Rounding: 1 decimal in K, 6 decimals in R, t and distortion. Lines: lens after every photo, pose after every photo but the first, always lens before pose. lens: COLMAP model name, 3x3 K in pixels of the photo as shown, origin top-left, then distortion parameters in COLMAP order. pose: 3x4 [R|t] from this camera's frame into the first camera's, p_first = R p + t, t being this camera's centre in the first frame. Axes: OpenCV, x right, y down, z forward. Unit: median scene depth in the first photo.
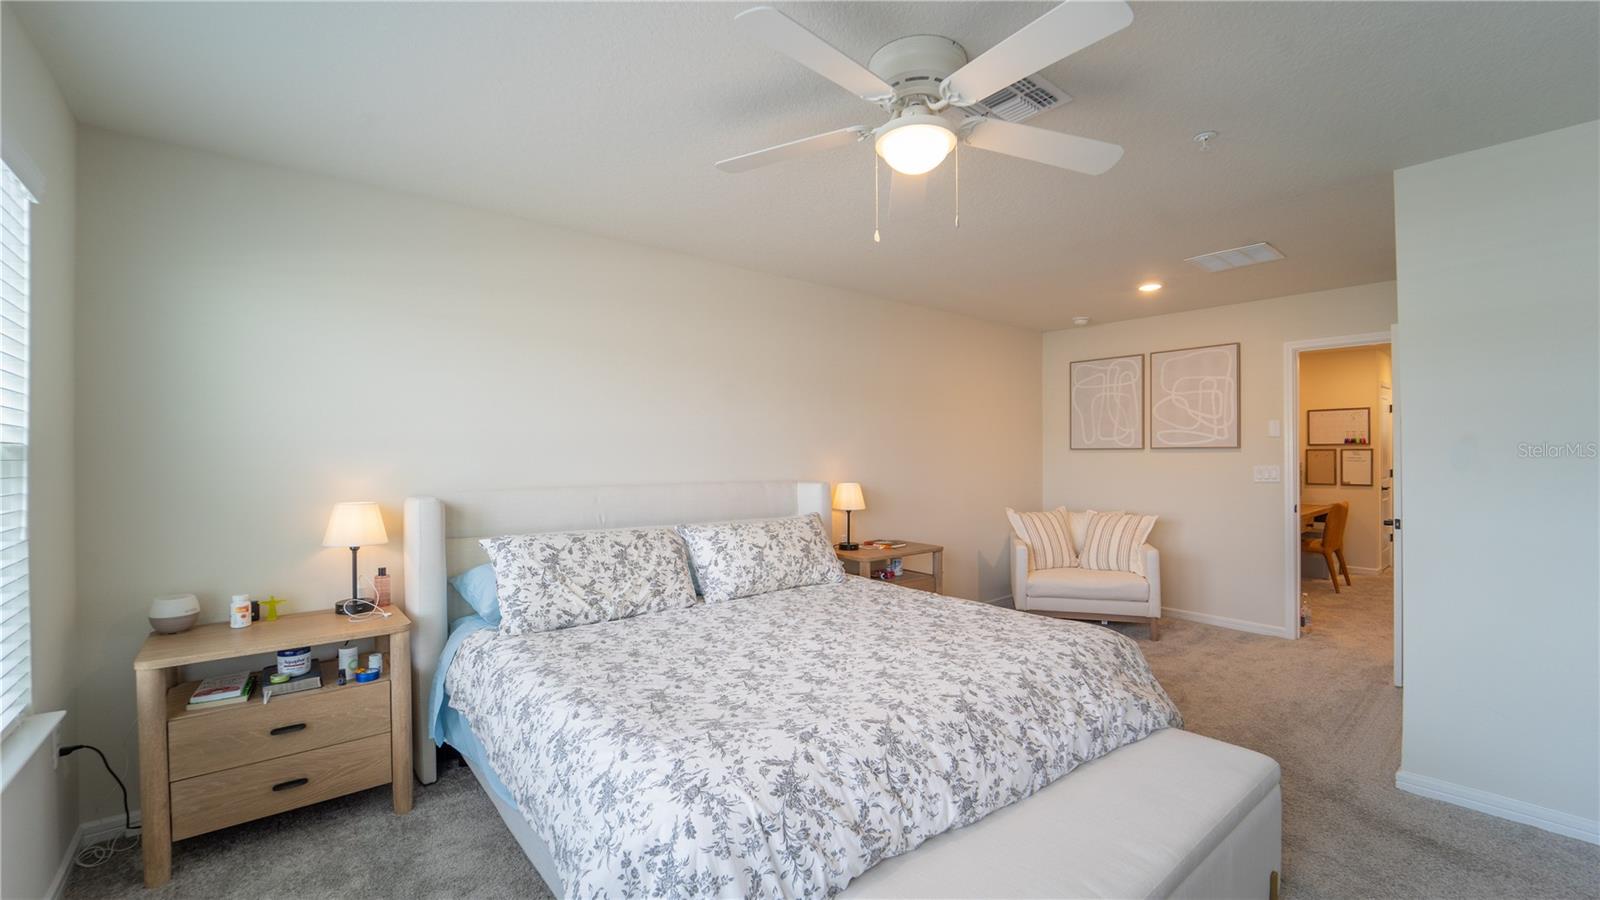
lens RADIAL K [[651.8, 0, 803.0], [0, 651.8, 451.0], [0, 0, 1]] dist [-0.022279, 0.001364]
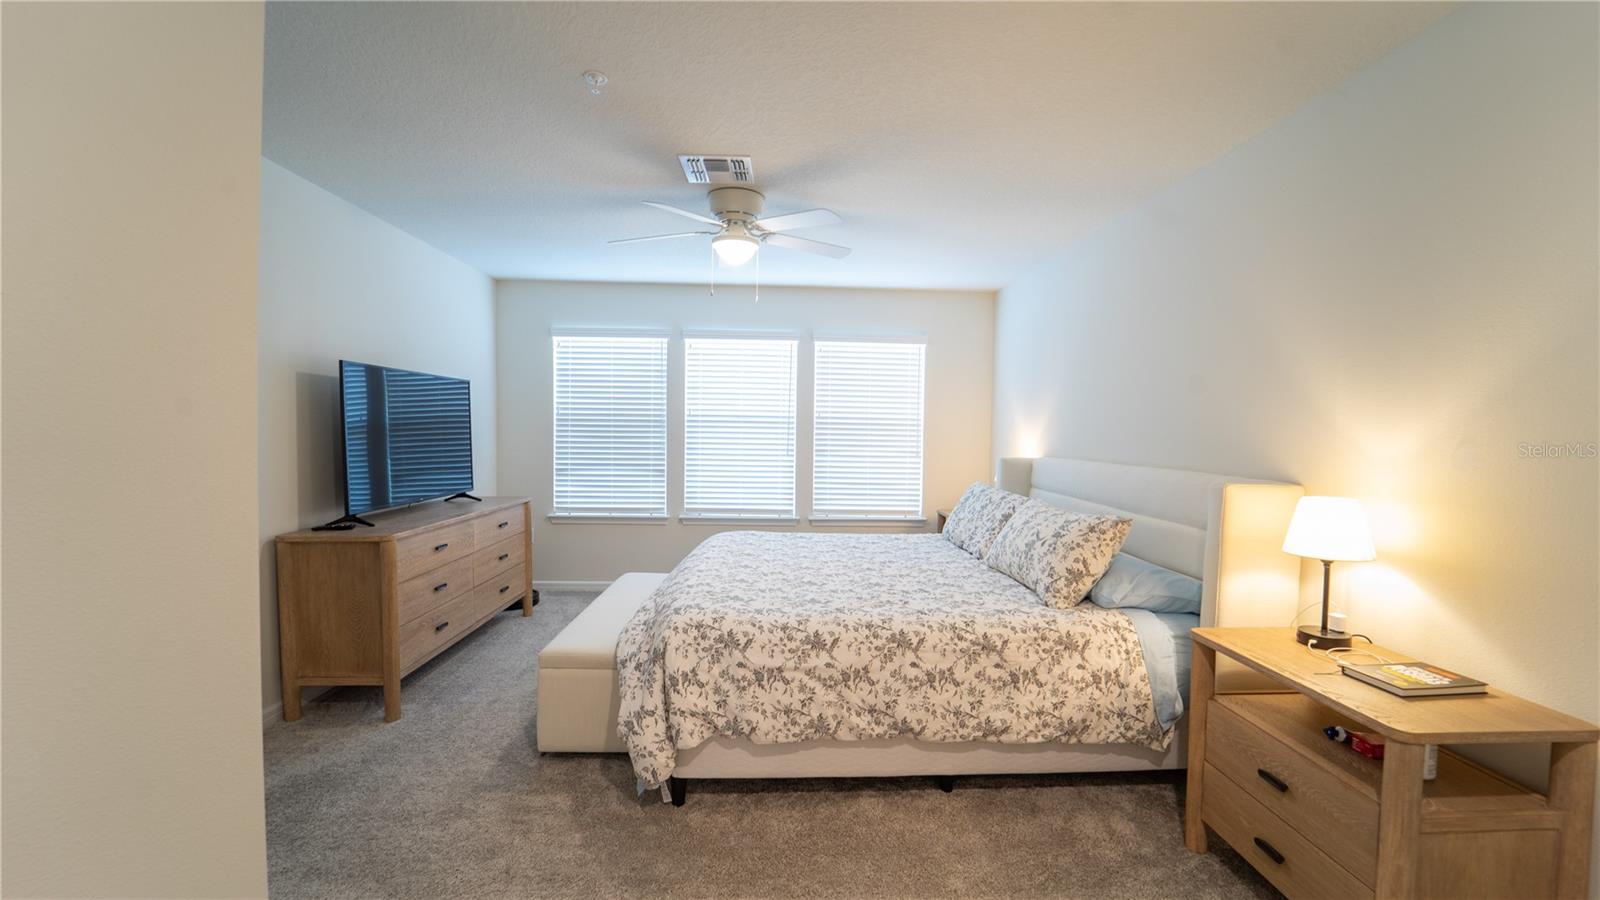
lens RADIAL K [[651.8, 0, 802.7], [0, 651.8, 453.9], [0, 0, 1]] dist [-0.022279, 0.001364]
pose [[-0.603915, 0.029395, -0.796506, 0.581443], [-0.004507, 0.999178, 0.040292, 0.001870], [0.797036, 0.027923, -0.603286, 0.881594]]
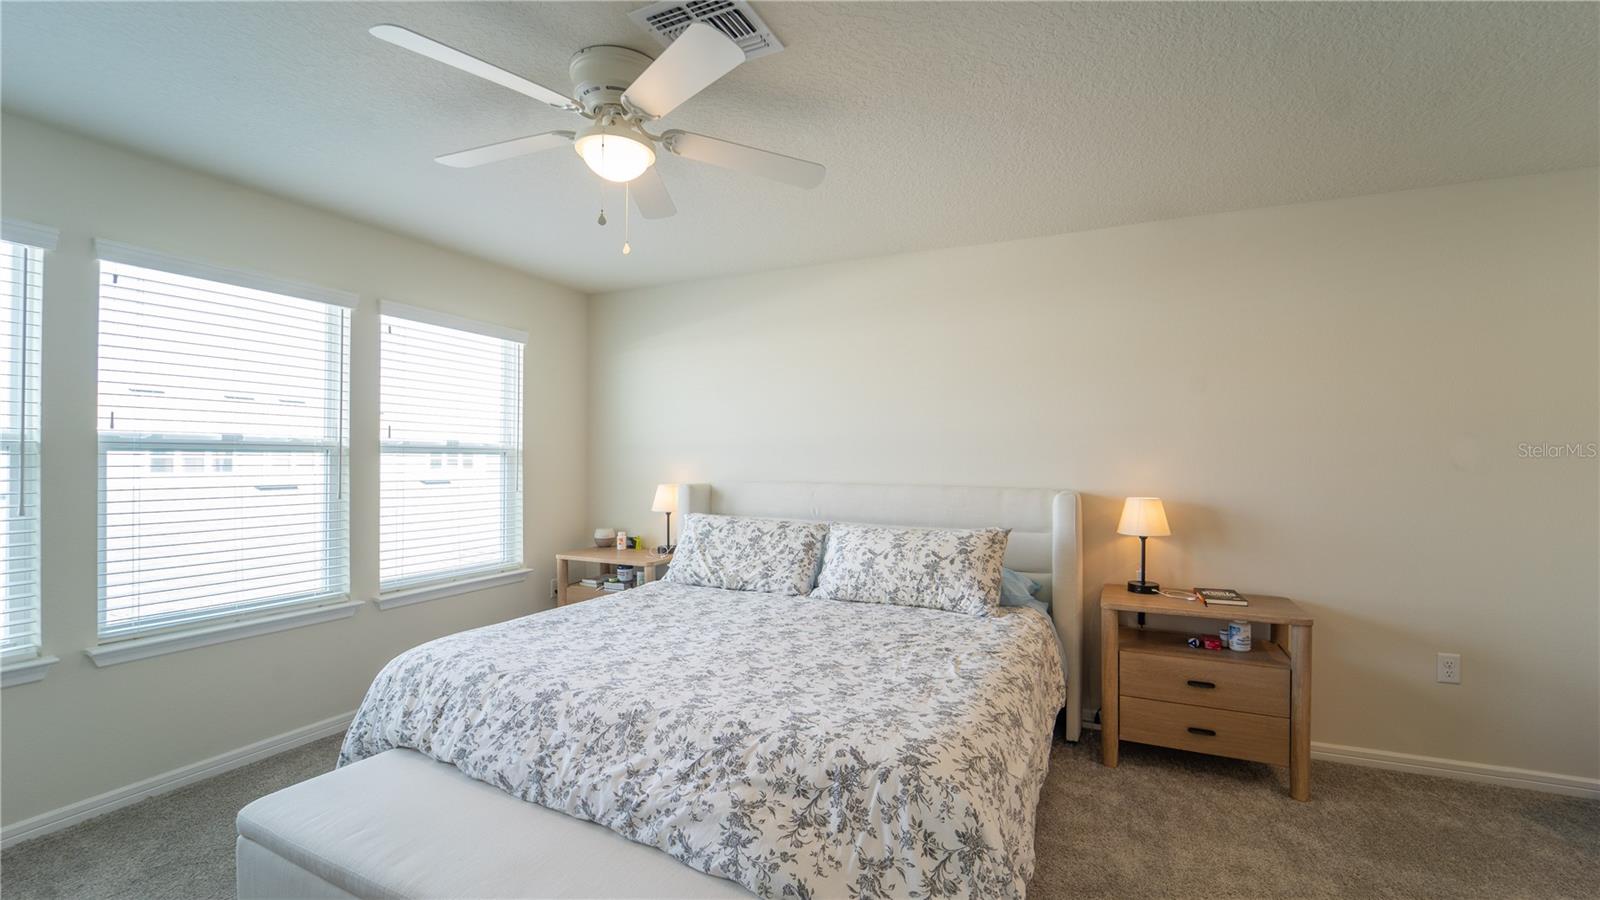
lens RADIAL K [[651.8, 0, 799.5], [0, 651.8, 458.4], [0, 0, 1]] dist [-0.022279, 0.001364]
pose [[0.426139, 0.006134, -0.904637, 0.489426], [0.000139, 0.999977, 0.006846, 0.002479], [0.904657, -0.003044, 0.426129, 0.332798]]
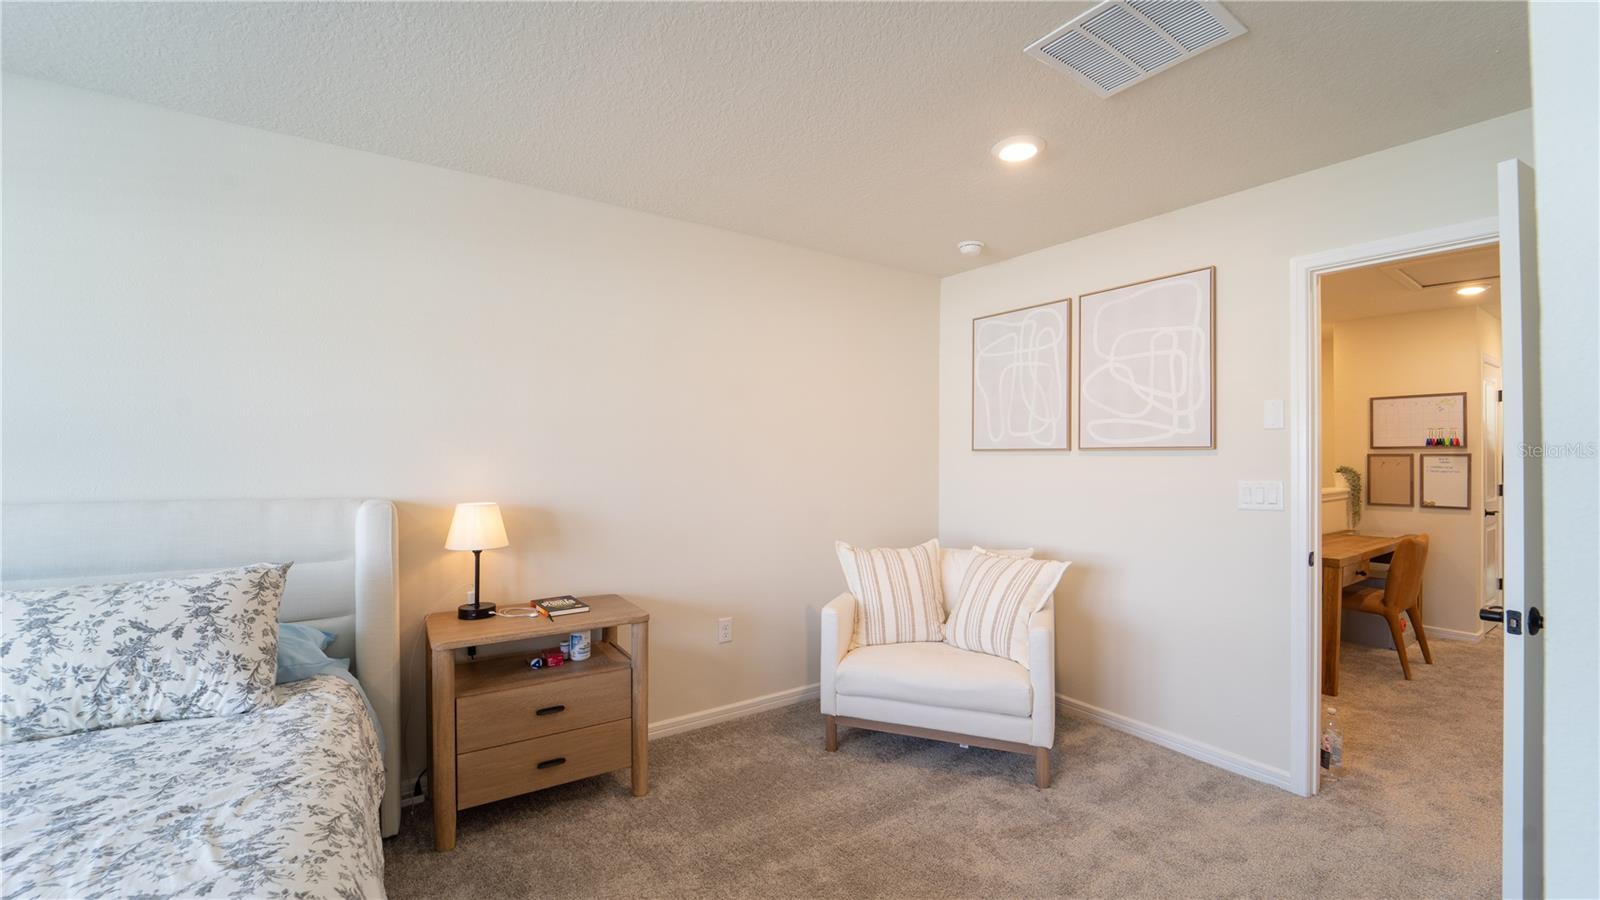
lens RADIAL K [[651.8, 0, 803.0], [0, 651.8, 451.5], [0, 0, 1]] dist [-0.022279, 0.001364]
pose [[0.996011, 0.007338, -0.088927, 0.372045], [-0.007696, 0.999964, -0.003675, 0.002966], [0.088897, 0.004345, 0.996031, 0.403512]]
